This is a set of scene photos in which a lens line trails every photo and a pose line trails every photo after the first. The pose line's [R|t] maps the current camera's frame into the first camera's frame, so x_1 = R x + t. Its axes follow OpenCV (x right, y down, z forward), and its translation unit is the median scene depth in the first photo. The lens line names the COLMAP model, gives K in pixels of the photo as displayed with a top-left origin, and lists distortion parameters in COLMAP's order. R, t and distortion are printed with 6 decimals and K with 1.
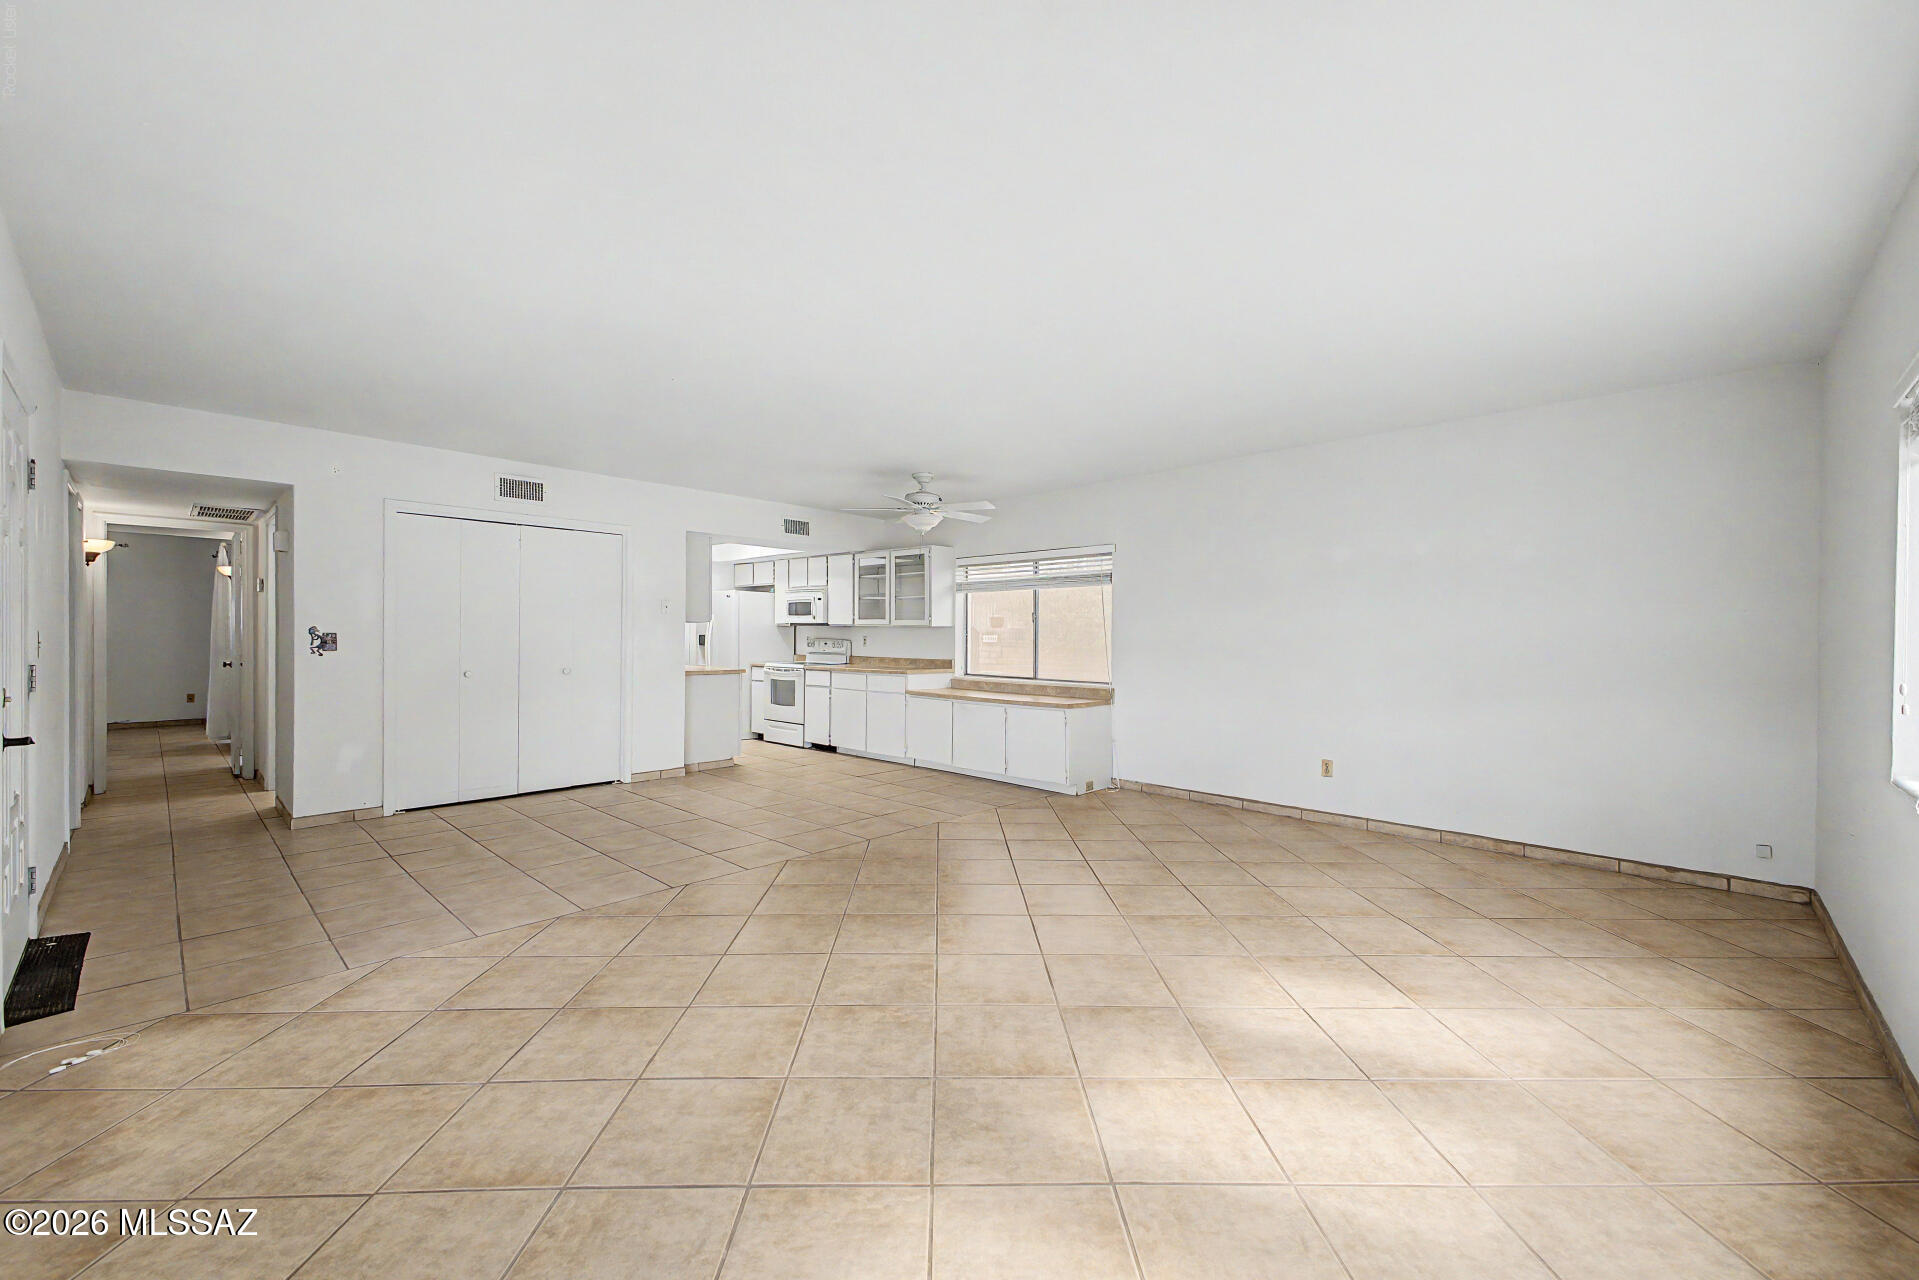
lens RADIAL K [[759.4, 0, 959.5], [0, 759.4, 640.0], [0, 0, 1]] dist [0.028527, -0.008608]
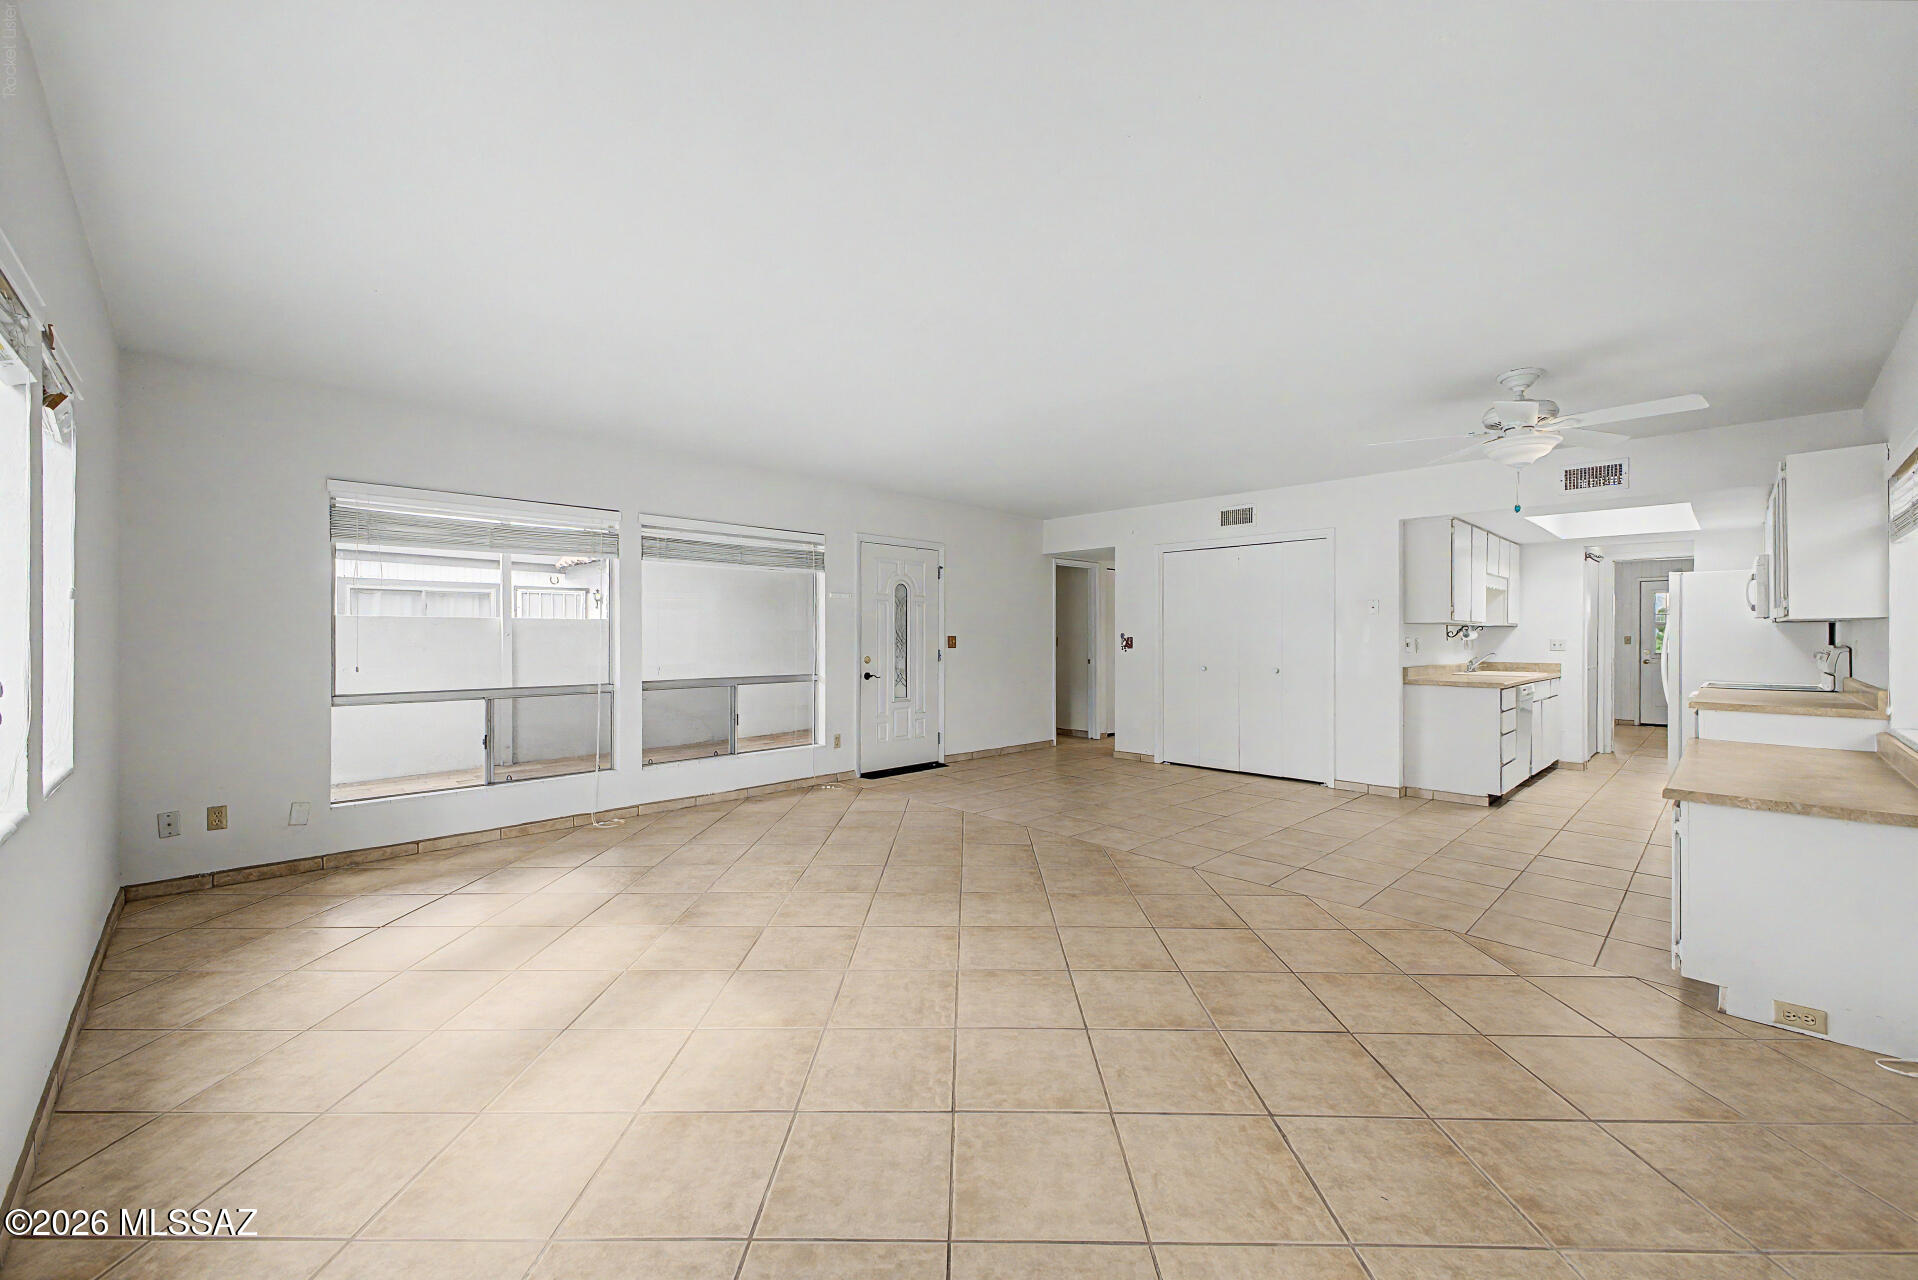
lens RADIAL K [[764.1, 0, 974.6], [0, 764.1, 632.6], [0, 0, 1]] dist [0.033279, 0.000124]
pose [[-0.034085, -0.011709, -0.999350, 0.446577], [-0.008278, 0.999900, -0.011433, 0.001149], [0.999385, 0.007883, -0.034178, 0.441925]]
